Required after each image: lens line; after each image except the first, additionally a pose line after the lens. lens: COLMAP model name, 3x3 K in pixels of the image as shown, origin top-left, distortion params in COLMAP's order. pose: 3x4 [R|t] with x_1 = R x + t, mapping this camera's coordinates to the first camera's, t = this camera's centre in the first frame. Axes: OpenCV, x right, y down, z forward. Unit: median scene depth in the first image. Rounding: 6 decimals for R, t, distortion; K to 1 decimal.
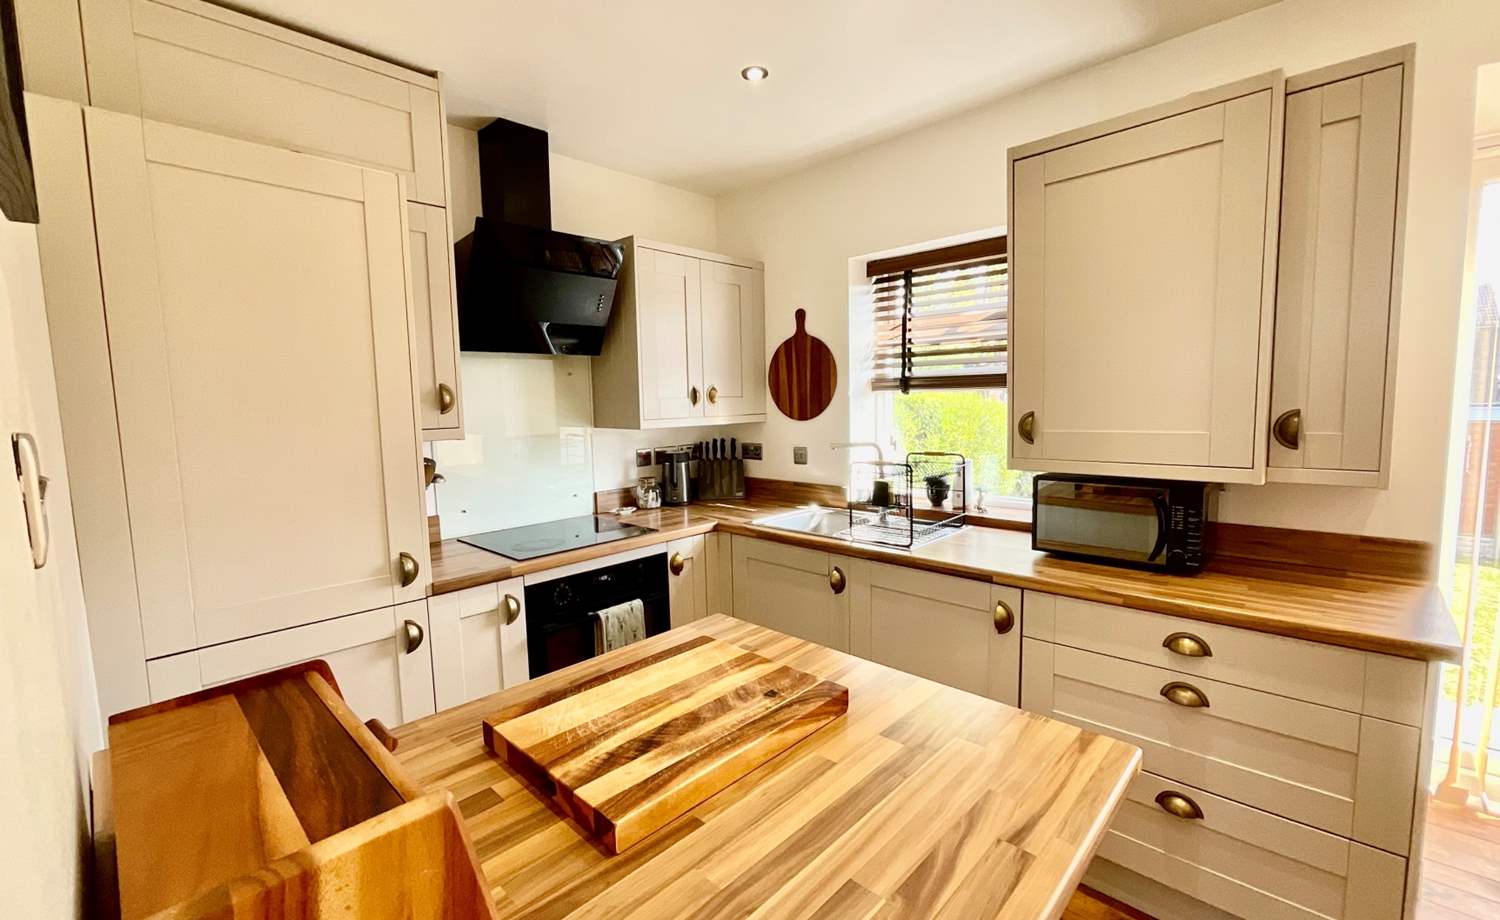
lens RADIAL K [[639.3, 0, 750.0], [0, 639.3, 460.0], [0, 0, 1]] dist [-0.014635, -0.000116]
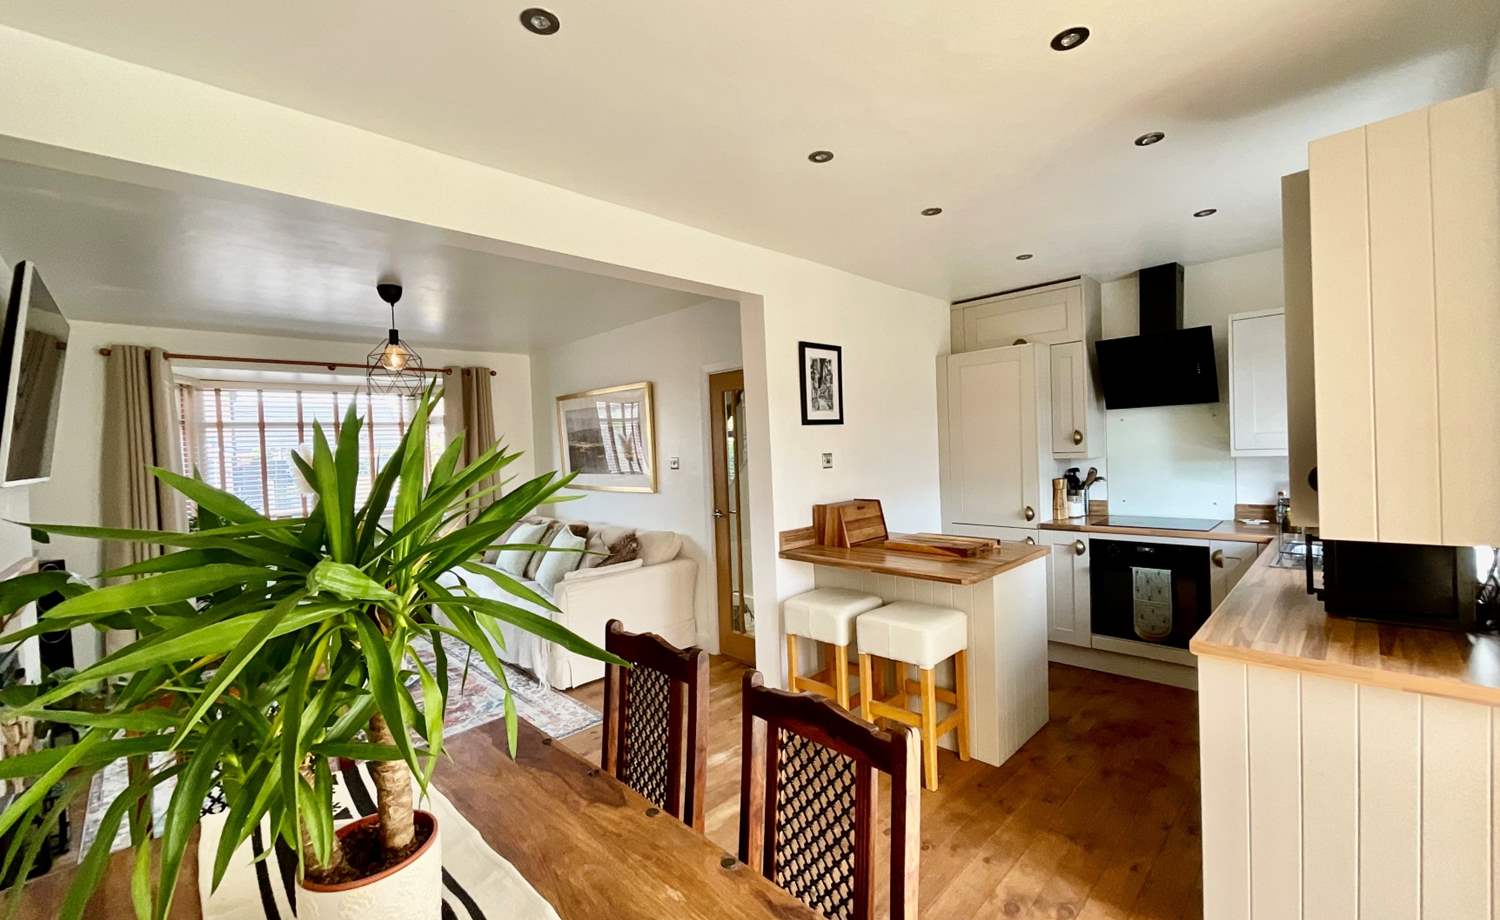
lens RADIAL K [[619.8, 0, 736.9], [0, 619.8, 462.8], [0, 0, 1]] dist [0.001148, -0.000194]
pose [[-0.054124, 0.049709, -0.997296, 1.239469], [-0.059525, 0.996823, 0.052916, -0.047343], [0.996758, 0.062228, -0.050993, 0.042323]]
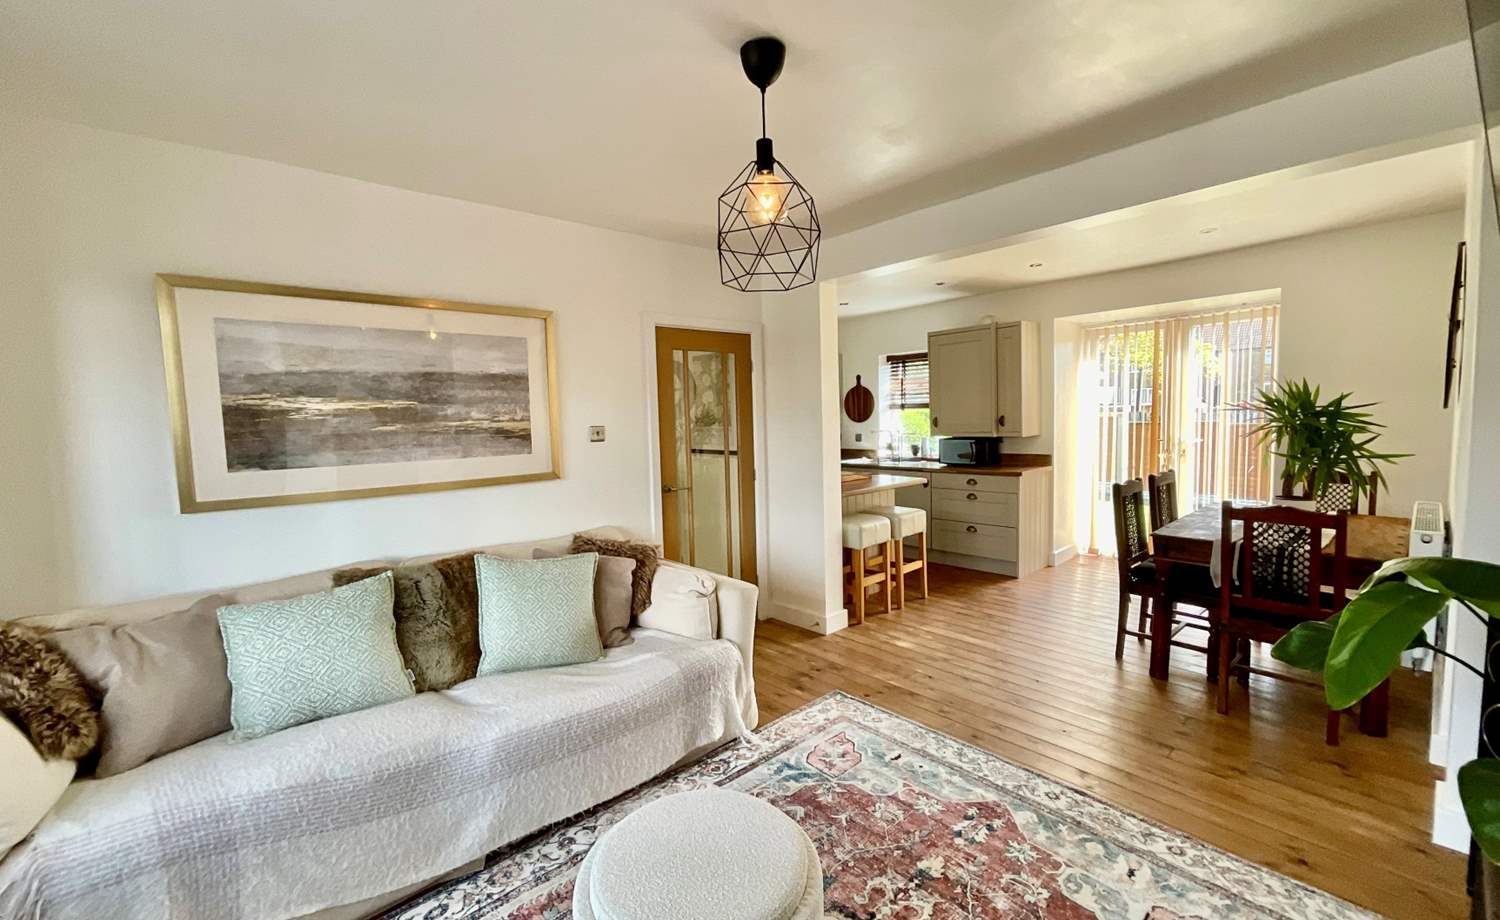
lens RADIAL K [[602.6, 0, 737.6], [0, 602.6, 460.0], [0, 0, 1]] dist [-0.001285, -0.000047]
pose [[0.993605, 0.001984, -0.112891, -0.139466], [-0.003961, 0.999843, -0.017292, 0.145145], [0.112839, 0.017628, 0.993457, -1.547132]]
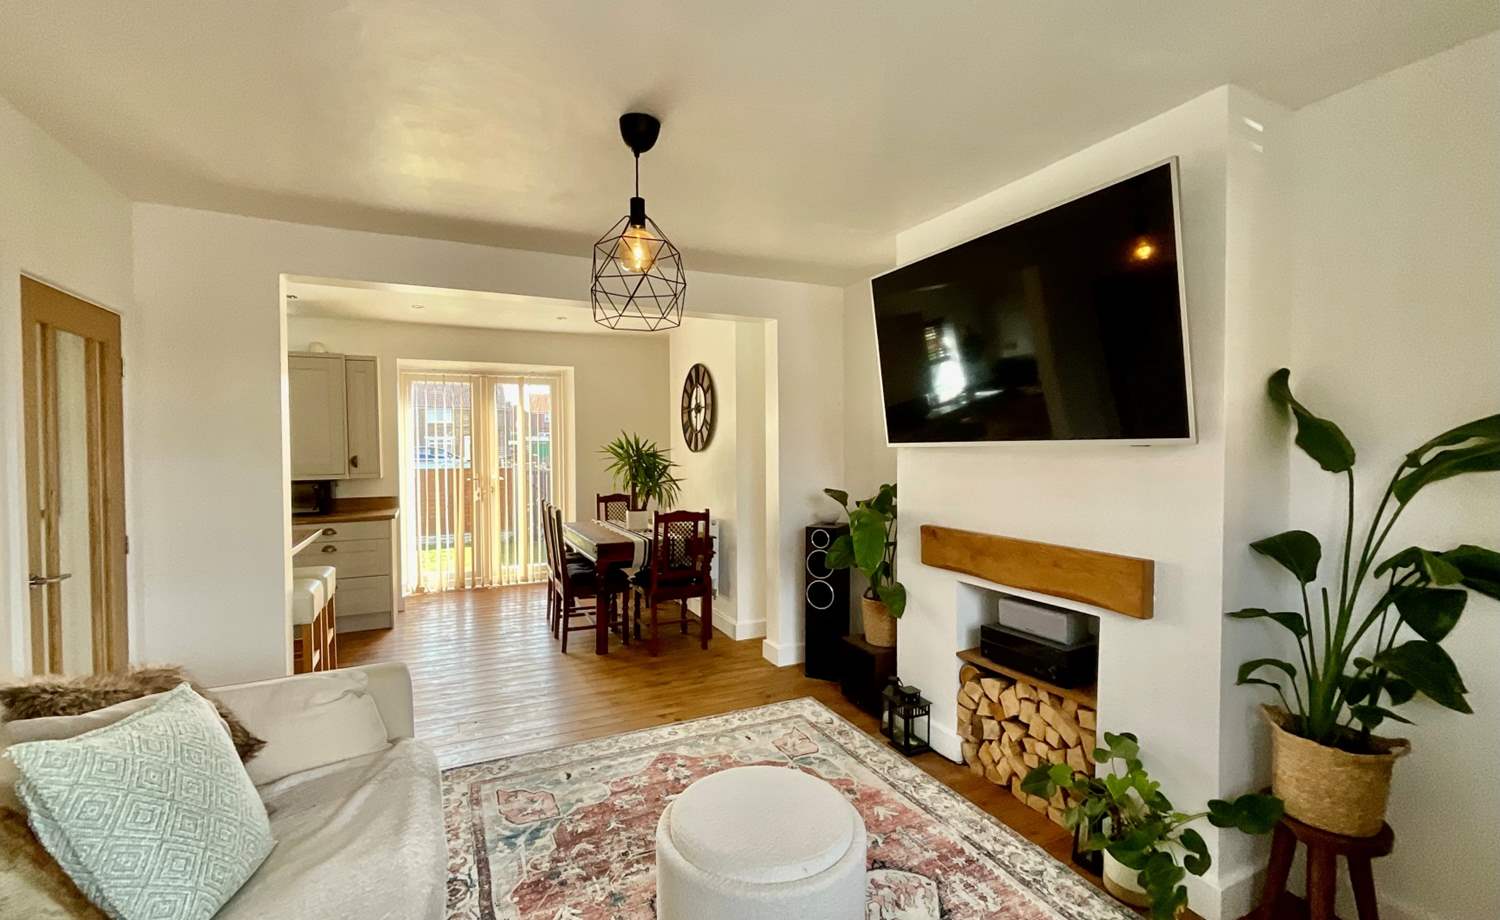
lens RADIAL K [[659.0, 0, 750.0], [0, 659.0, 460.0], [0, 0, 1]] dist [-0.035335, 0.000117]
pose [[0.360681, 0.001396, 0.932688, -0.924971], [0.085884, 0.995701, -0.034703, 0.142954], [-0.928727, 0.092620, 0.359010, -1.263414]]
